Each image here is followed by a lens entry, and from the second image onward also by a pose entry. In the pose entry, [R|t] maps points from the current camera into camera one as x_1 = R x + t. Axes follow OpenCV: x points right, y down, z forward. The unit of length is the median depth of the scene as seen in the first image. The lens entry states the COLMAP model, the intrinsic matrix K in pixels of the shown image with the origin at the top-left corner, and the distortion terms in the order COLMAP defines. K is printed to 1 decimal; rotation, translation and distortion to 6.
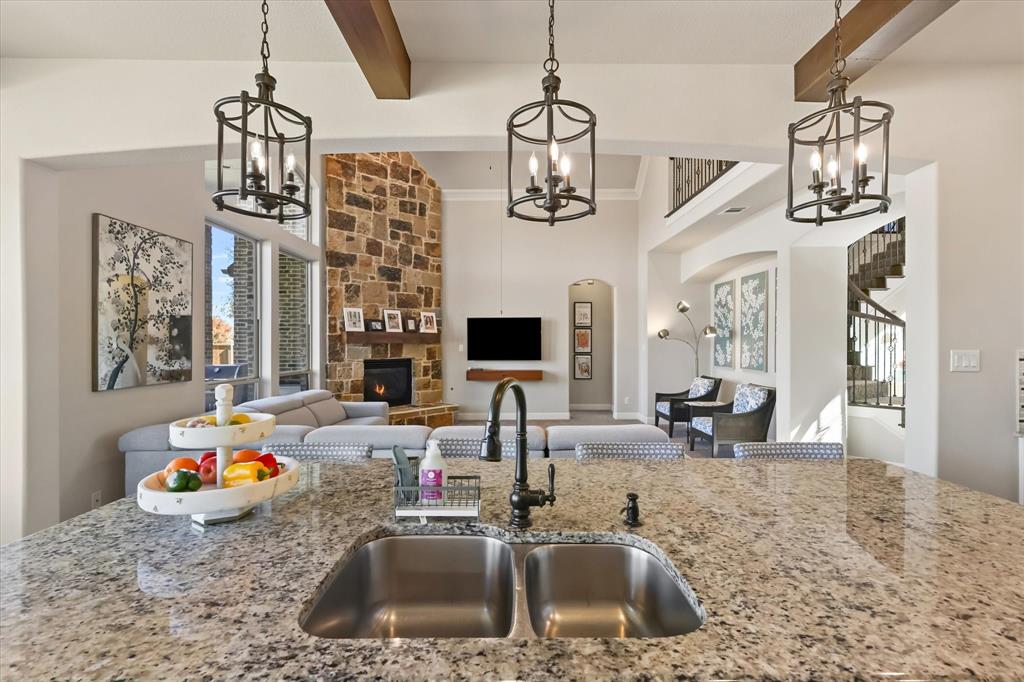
lens RADIAL K [[452.7, 0, 507.0], [0, 452.7, 342.6], [0, 0, 1]] dist [-0.001954, -0.000135]
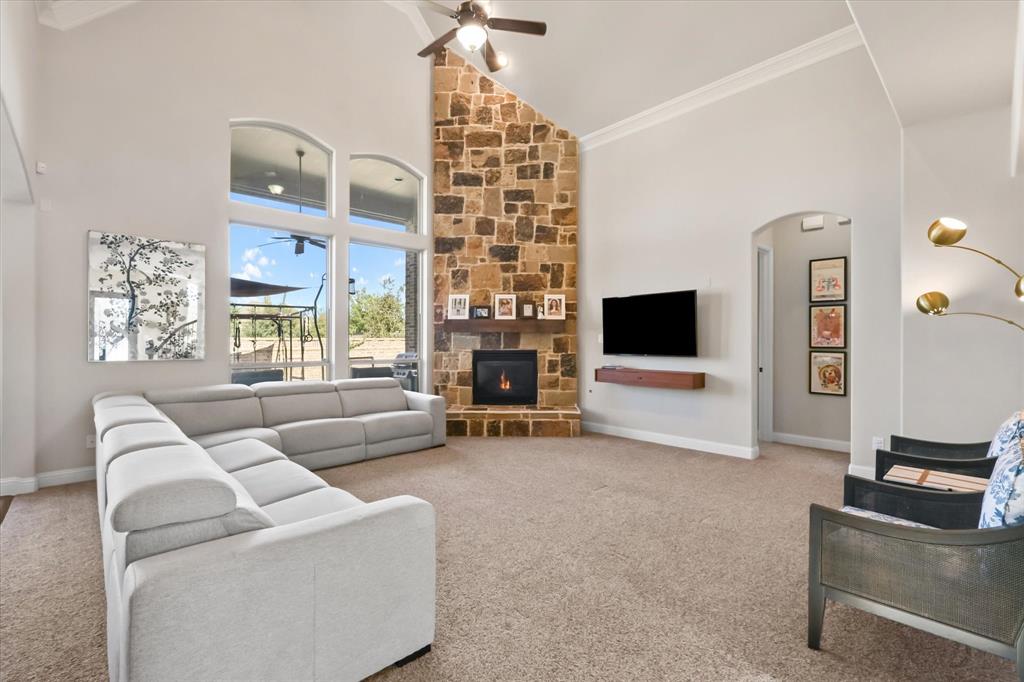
lens RADIAL K [[452.7, 0, 507.0], [0, 452.7, 342.6], [0, 0, 1]] dist [-0.001954, -0.000135]
pose [[0.682544, 0.003326, -0.730837, 0.388541], [-0.001550, 0.999994, 0.003104, 0.018683], [0.730843, -0.000986, 0.682545, 0.405087]]
